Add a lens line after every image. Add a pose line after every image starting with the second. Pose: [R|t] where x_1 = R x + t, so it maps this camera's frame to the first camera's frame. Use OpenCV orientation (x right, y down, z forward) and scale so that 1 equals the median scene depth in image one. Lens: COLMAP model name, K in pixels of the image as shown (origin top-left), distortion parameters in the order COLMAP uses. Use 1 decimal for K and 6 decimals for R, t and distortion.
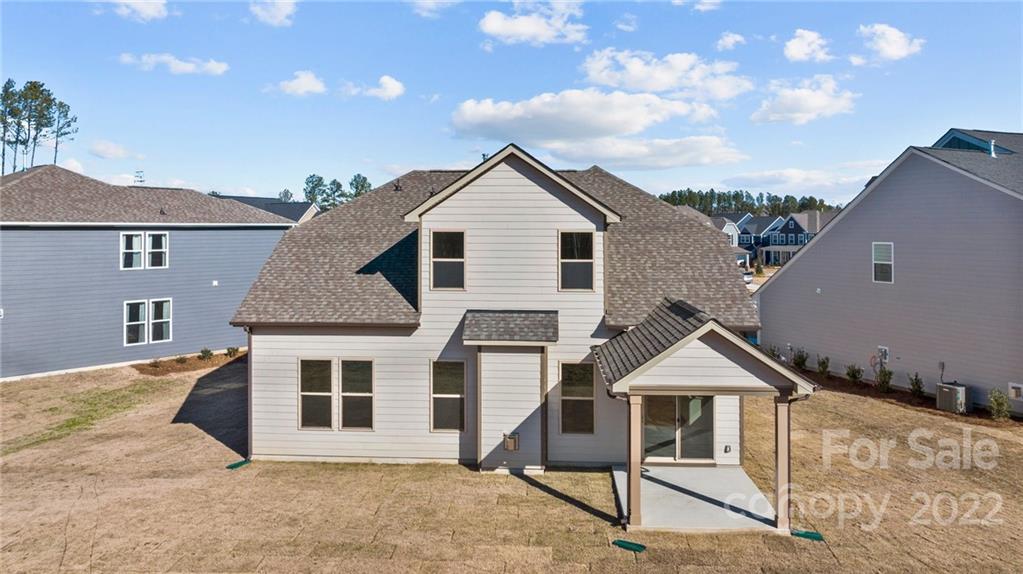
lens RADIAL K [[732.7, 0, 511.5], [0, 732.7, 287.0], [0, 0, 1]] dist [-0.028527, 0.000109]
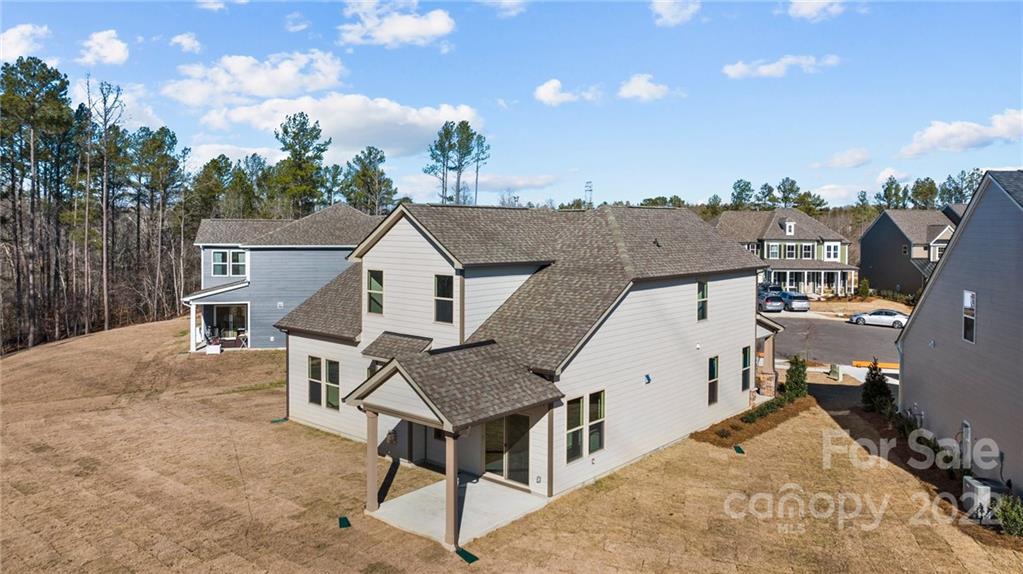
lens RADIAL K [[732.7, 0, 511.5], [0, 732.7, 287.0], [0, 0, 1]] dist [-0.028527, 0.000109]
pose [[0.798485, 0.053353, -0.599645, 0.896541], [-0.052726, 0.998435, 0.018626, -0.082748], [0.599701, 0.016744, 0.800049, 0.095757]]
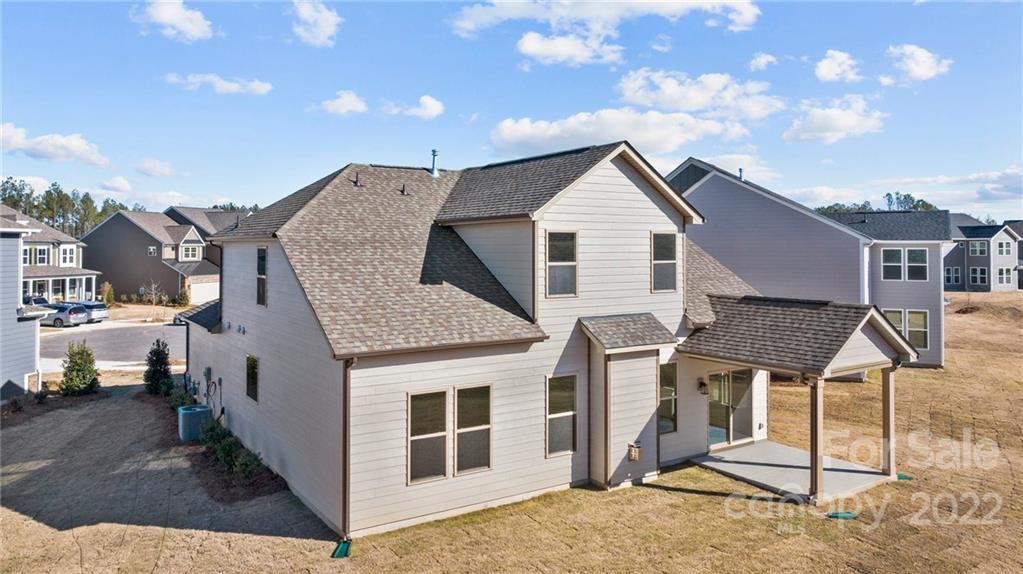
lens RADIAL K [[732.7, 0, 511.5], [0, 732.7, 287.0], [0, 0, 1]] dist [-0.028527, 0.000109]
pose [[0.803970, -0.036676, 0.593538, -0.675112], [0.050090, 0.998726, -0.006135, -0.005724], [-0.592557, 0.034663, 0.804783, 0.311148]]
